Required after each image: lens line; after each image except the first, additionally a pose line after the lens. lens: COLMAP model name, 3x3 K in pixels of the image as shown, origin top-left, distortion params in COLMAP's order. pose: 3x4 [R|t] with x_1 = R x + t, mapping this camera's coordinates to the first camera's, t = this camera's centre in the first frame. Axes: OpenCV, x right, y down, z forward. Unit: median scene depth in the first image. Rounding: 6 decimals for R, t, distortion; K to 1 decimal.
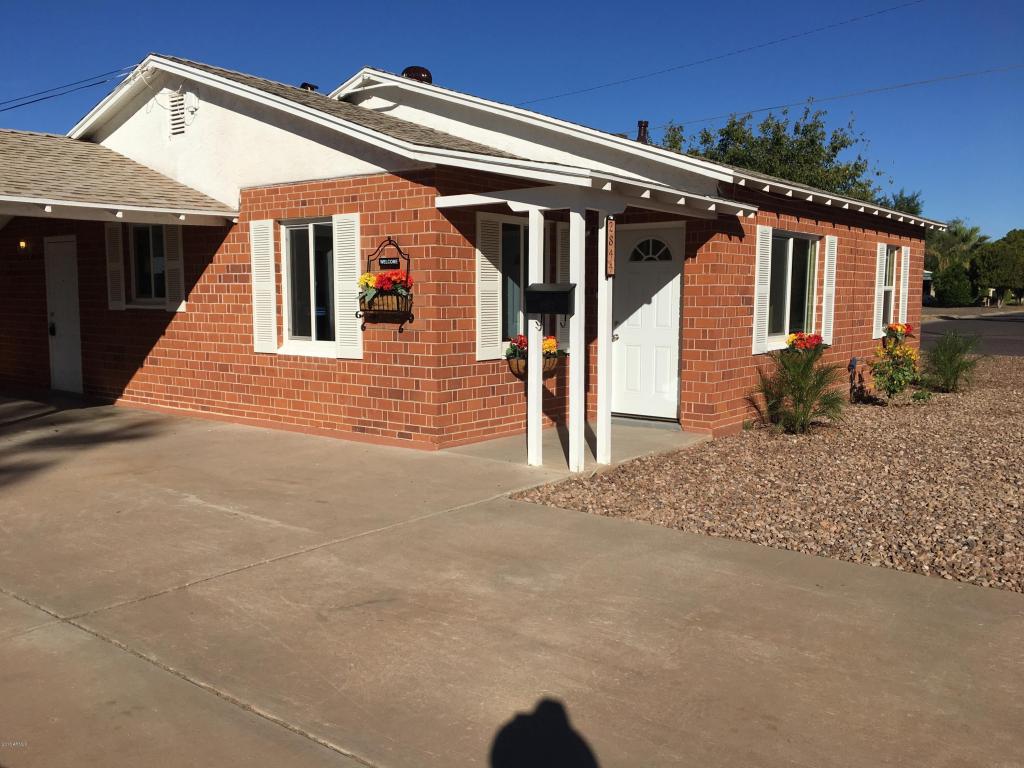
lens RADIAL K [[876.2, 0, 512.0], [0, 876.2, 384.0], [0, 0, 1]] dist [0.088153, -0.117743]
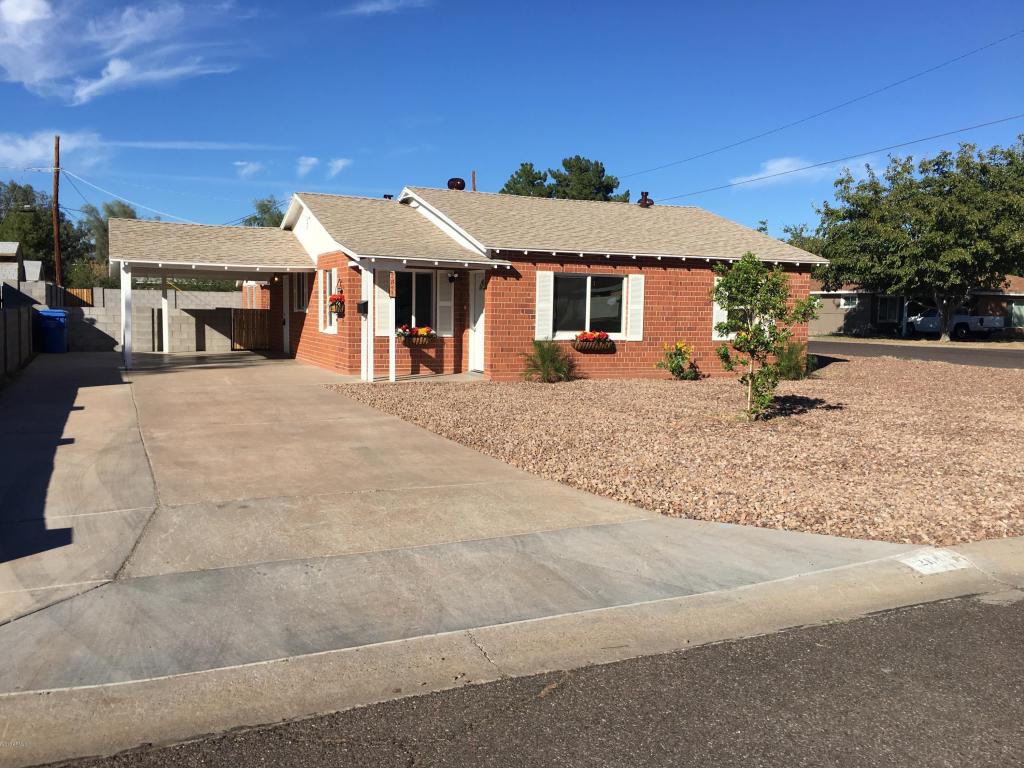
lens RADIAL K [[876.2, 0, 512.0], [0, 876.2, 384.0], [0, 0, 1]] dist [0.088153, -0.117743]
pose [[0.890423, 0.051892, -0.452165, 1.061424], [-0.061355, 0.998096, -0.006279, 0.071743], [0.450979, 0.033334, 0.891912, -0.656301]]
